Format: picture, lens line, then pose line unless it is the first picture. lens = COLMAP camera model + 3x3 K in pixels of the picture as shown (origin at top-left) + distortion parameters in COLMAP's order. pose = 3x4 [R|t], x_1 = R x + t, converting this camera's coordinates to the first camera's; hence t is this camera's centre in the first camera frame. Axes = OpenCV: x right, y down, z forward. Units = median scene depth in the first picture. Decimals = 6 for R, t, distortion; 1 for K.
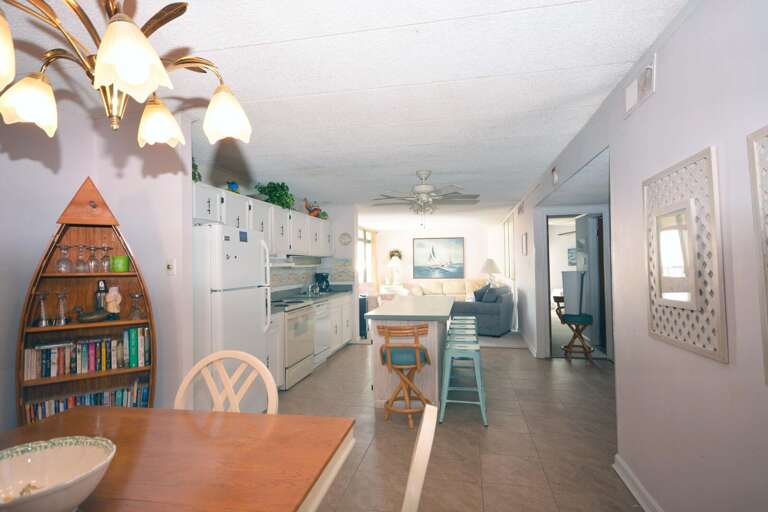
lens RADIAL K [[413.5, 0, 383.9], [0, 413.5, 258.6], [0, 0, 1]] dist [0.002815, 0.001261]
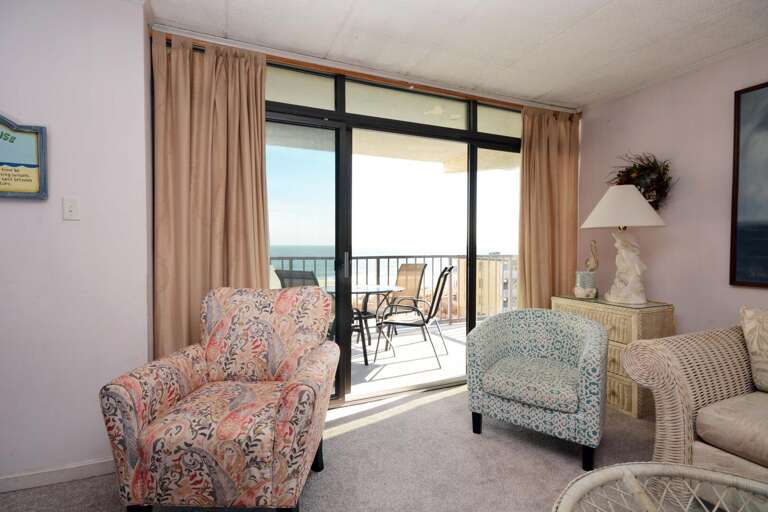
lens RADIAL K [[370.1, 0, 383.4], [0, 370.1, 251.5], [0, 0, 1]] dist [-0.001159, -0.000179]
pose [[0.541104, 0.025690, -0.840563, 0.134736], [0.005327, 0.999409, 0.033974, 0.024956], [0.840939, -0.022861, 0.540647, 0.757894]]
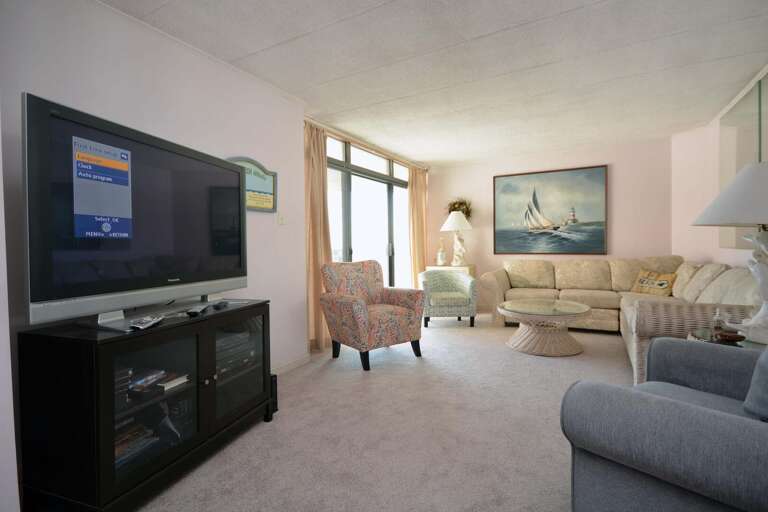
lens RADIAL K [[377.5, 0, 386.3], [0, 377.5, 251.4], [0, 0, 1]] dist [0.018083, 0.000282]
pose [[0.943473, 0.003460, -0.331431, 0.101650], [0.009480, 0.999255, 0.037419, 0.026253], [0.331313, -0.038446, 0.942737, 0.514559]]
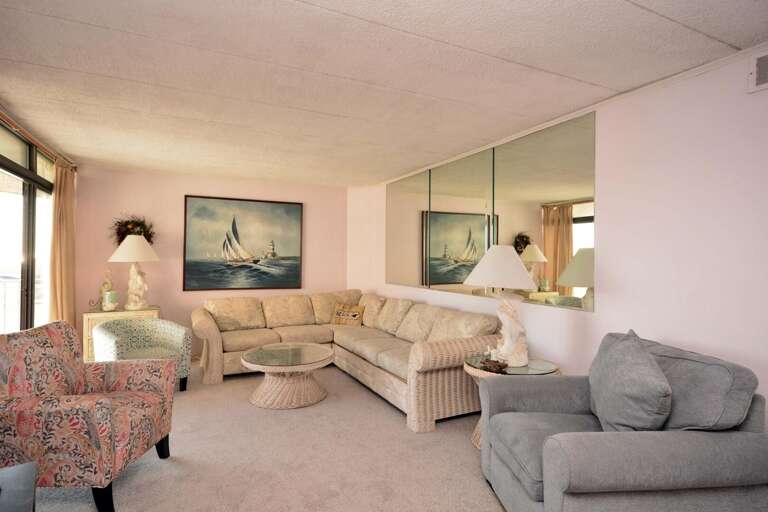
lens RADIAL K [[413.5, 0, 387.3], [0, 413.5, 253.9], [0, 0, 1]] dist [0.002815, 0.001261]
pose [[0.810816, 0.025608, 0.584741, -0.007061], [-0.029115, 0.999570, -0.003403, 0.006632], [-0.584577, -0.014265, 0.811213, 0.546444]]
